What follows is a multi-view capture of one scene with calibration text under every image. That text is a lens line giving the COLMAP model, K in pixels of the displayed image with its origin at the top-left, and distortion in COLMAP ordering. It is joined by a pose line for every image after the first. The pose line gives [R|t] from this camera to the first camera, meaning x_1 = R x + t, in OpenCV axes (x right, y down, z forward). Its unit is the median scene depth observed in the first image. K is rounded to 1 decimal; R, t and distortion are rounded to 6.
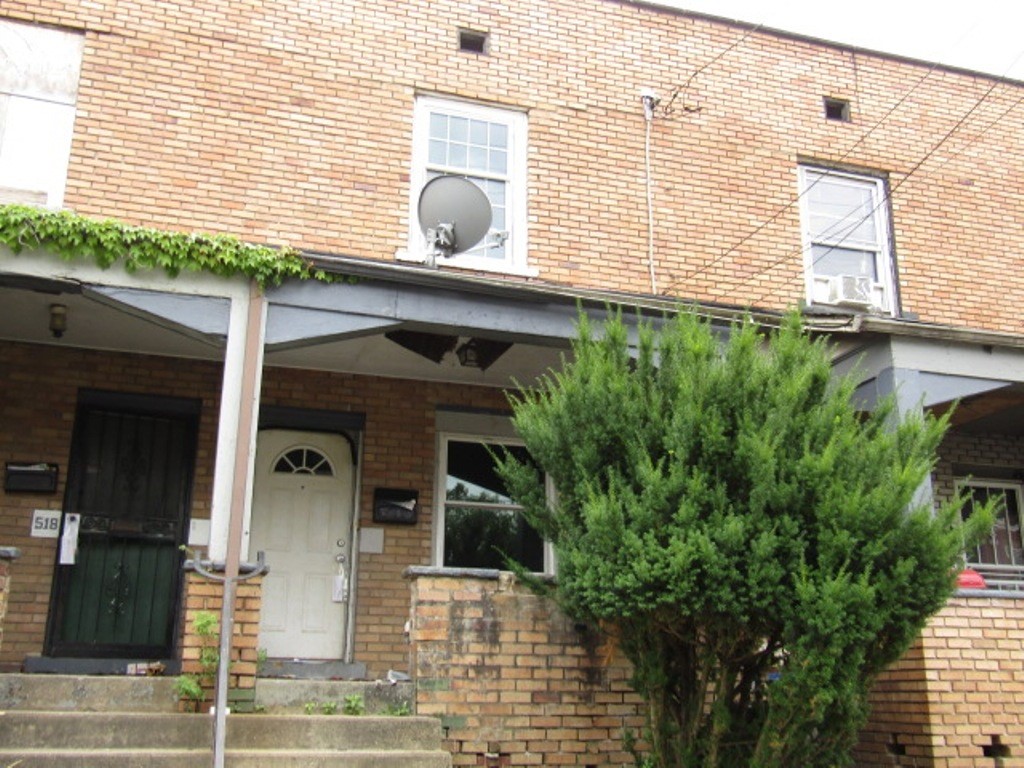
lens RADIAL K [[1067.7, 0, 512.0], [0, 1067.7, 384.0], [0, 0, 1]] dist [-0.014317, -0.001968]
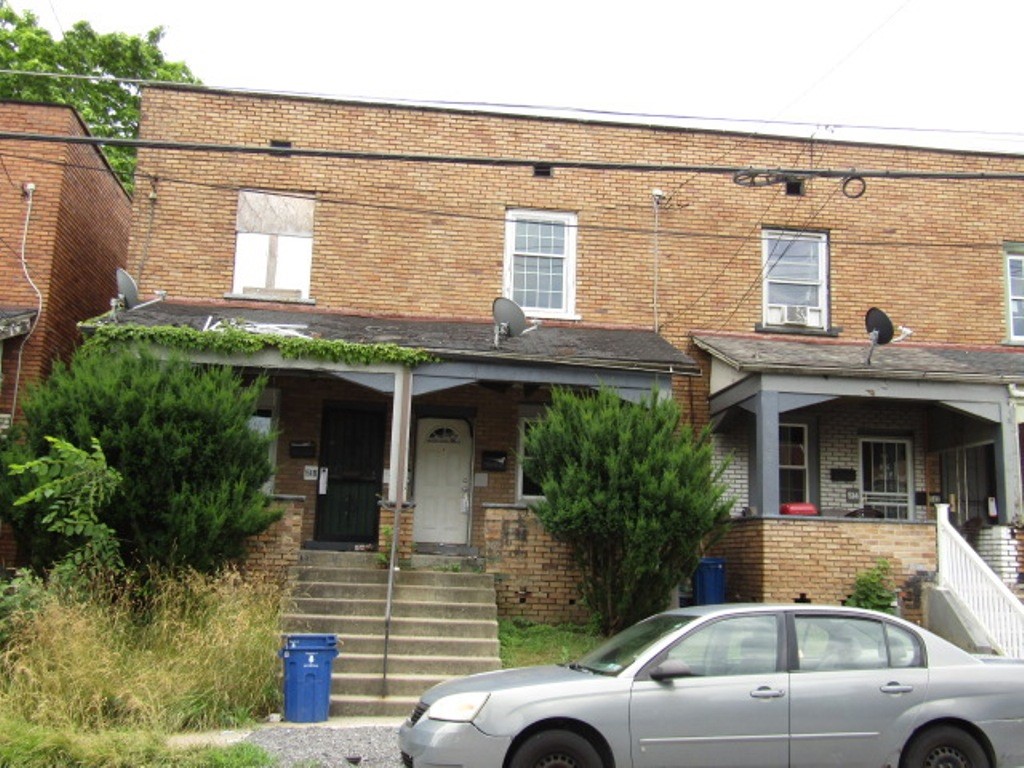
lens RADIAL K [[1067.7, 0, 512.0], [0, 1067.7, 384.0], [0, 0, 1]] dist [-0.014317, -0.001968]
pose [[0.981866, -0.005614, -0.189495, 0.251713], [0.027226, 0.993376, 0.111641, -0.205683], [0.187613, -0.114775, 0.975514, -0.700704]]
